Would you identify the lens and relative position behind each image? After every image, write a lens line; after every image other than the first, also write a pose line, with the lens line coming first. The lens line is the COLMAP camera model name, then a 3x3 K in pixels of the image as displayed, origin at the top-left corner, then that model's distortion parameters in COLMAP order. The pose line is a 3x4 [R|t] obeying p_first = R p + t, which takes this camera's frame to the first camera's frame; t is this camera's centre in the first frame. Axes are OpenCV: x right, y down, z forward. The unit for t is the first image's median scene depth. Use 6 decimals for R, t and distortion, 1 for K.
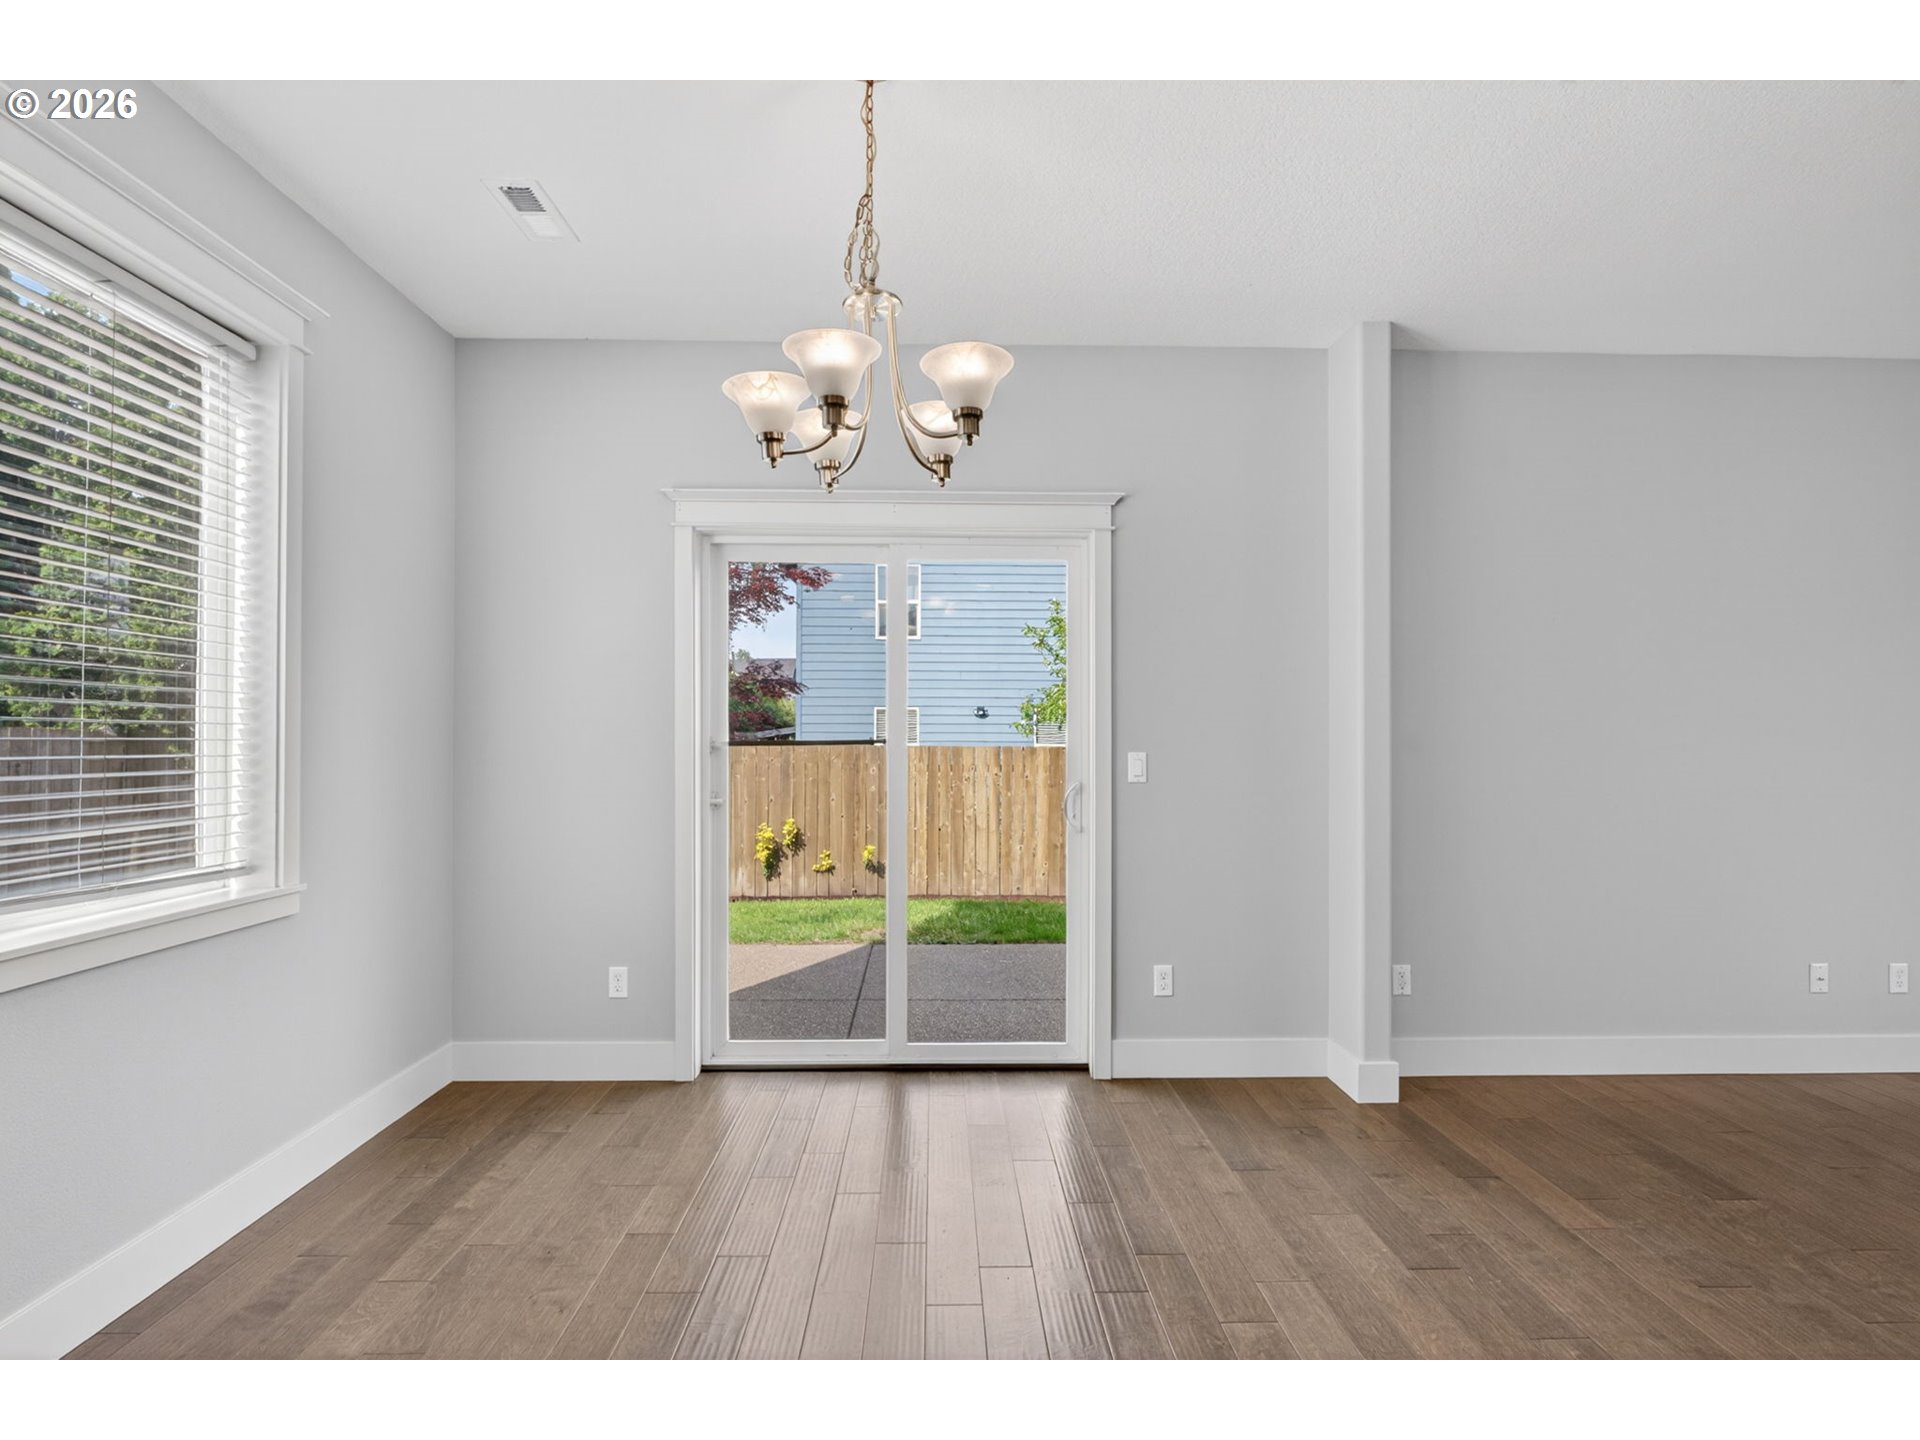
lens RADIAL K [[926.5, 0, 940.9], [0, 926.5, 720.3], [0, 0, 1]] dist [-0.001454, -0.000254]
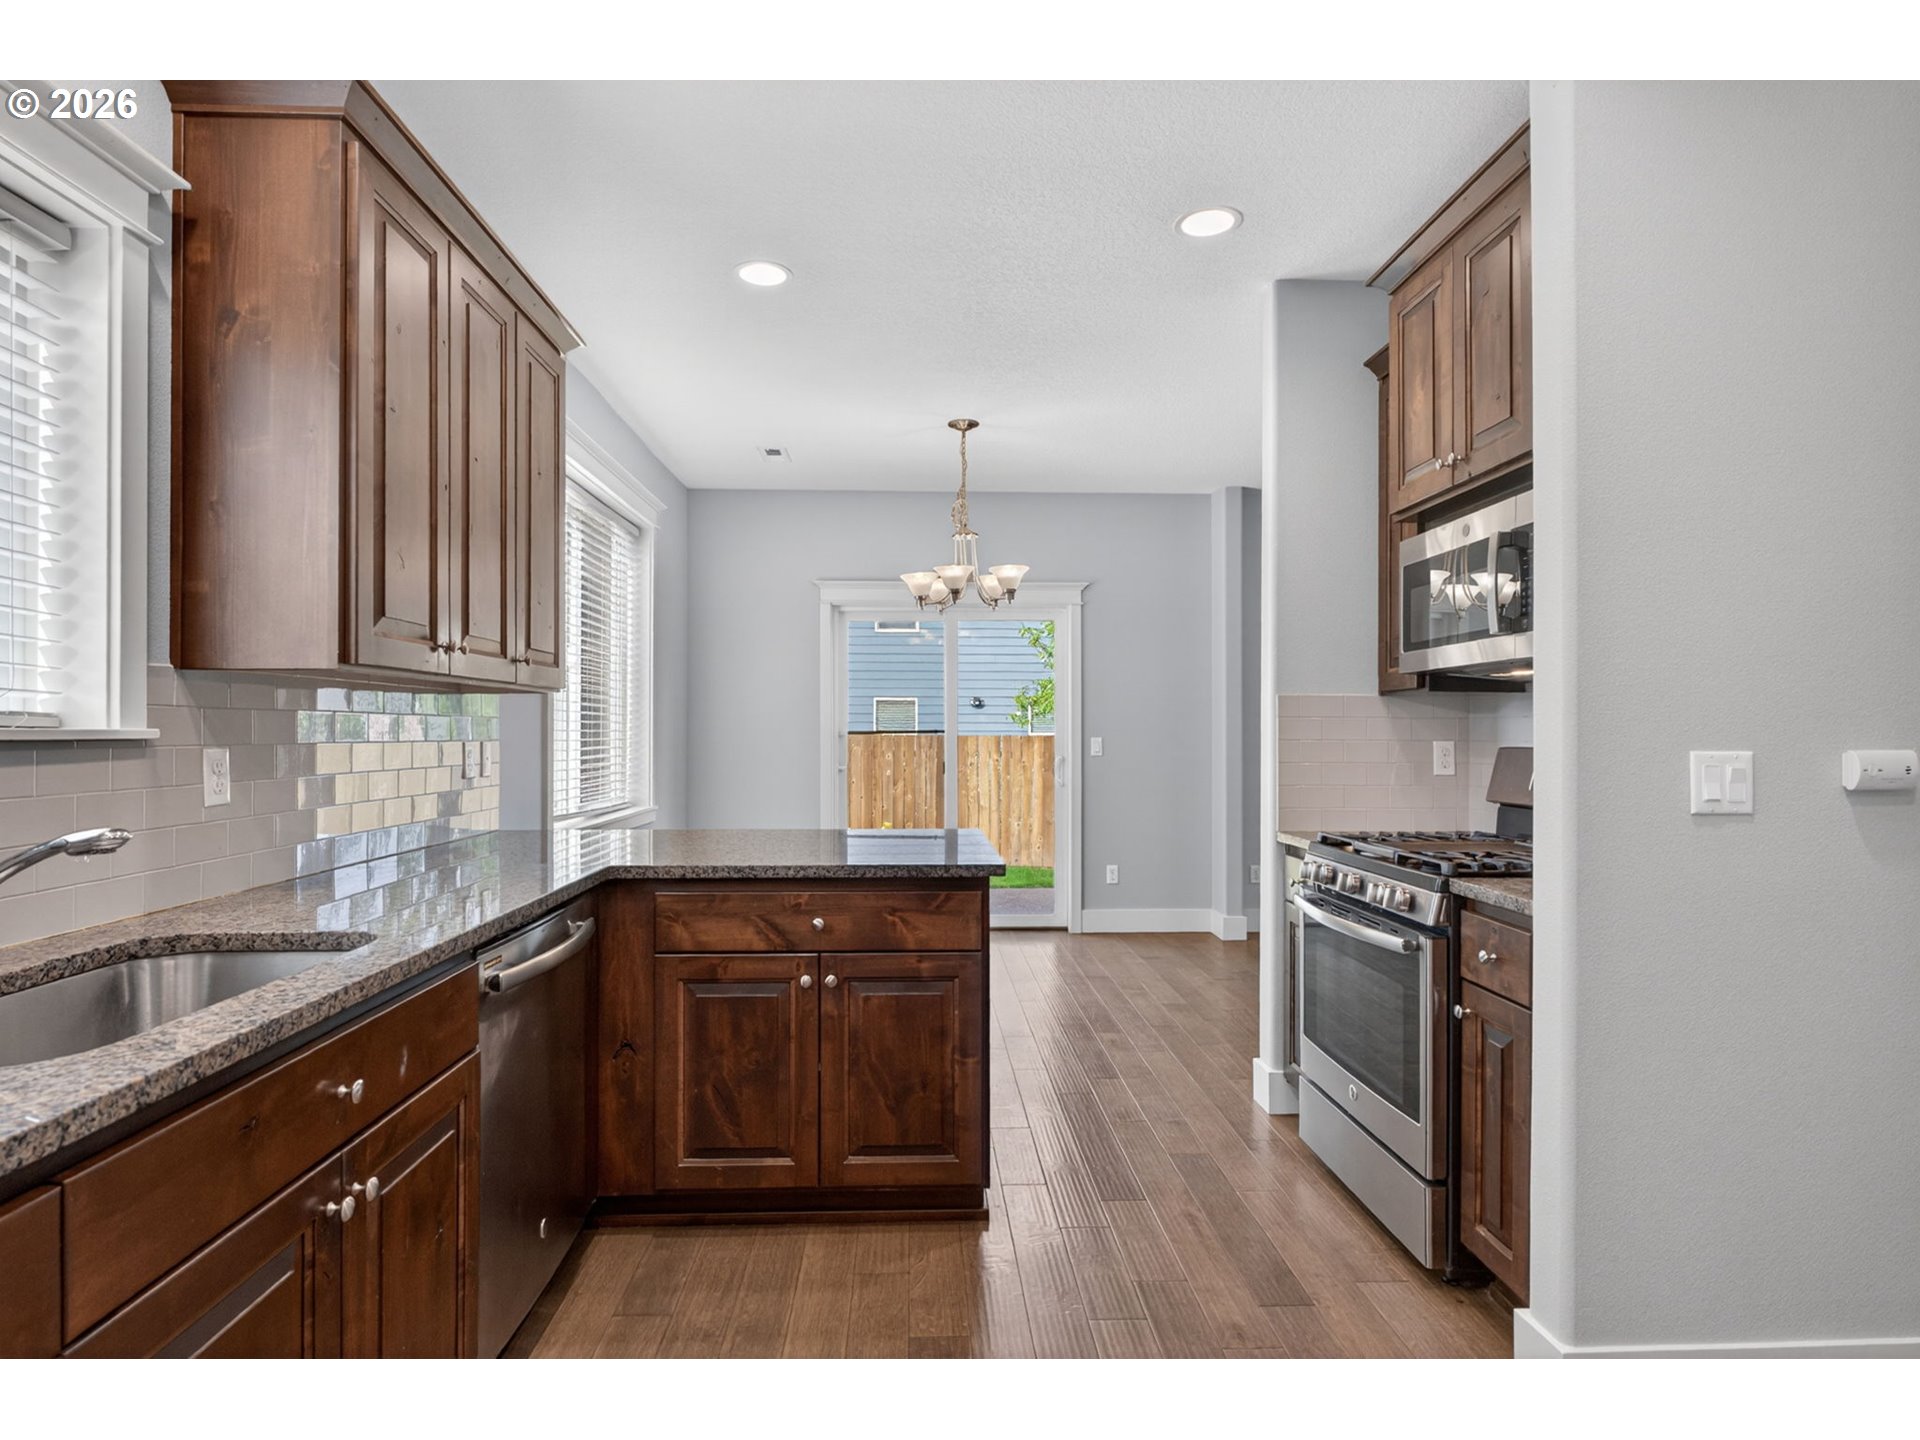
lens RADIAL K [[1022.5, 0, 936.5], [0, 1022.5, 713.6], [0, 0, 1]] dist [-0.000571, -0.000188]
pose [[0.999916, -0.000900, 0.012956, -0.034001], [0.000822, 0.999981, 0.006045, -0.006876], [-0.012961, -0.006033, 0.999898, -0.282296]]
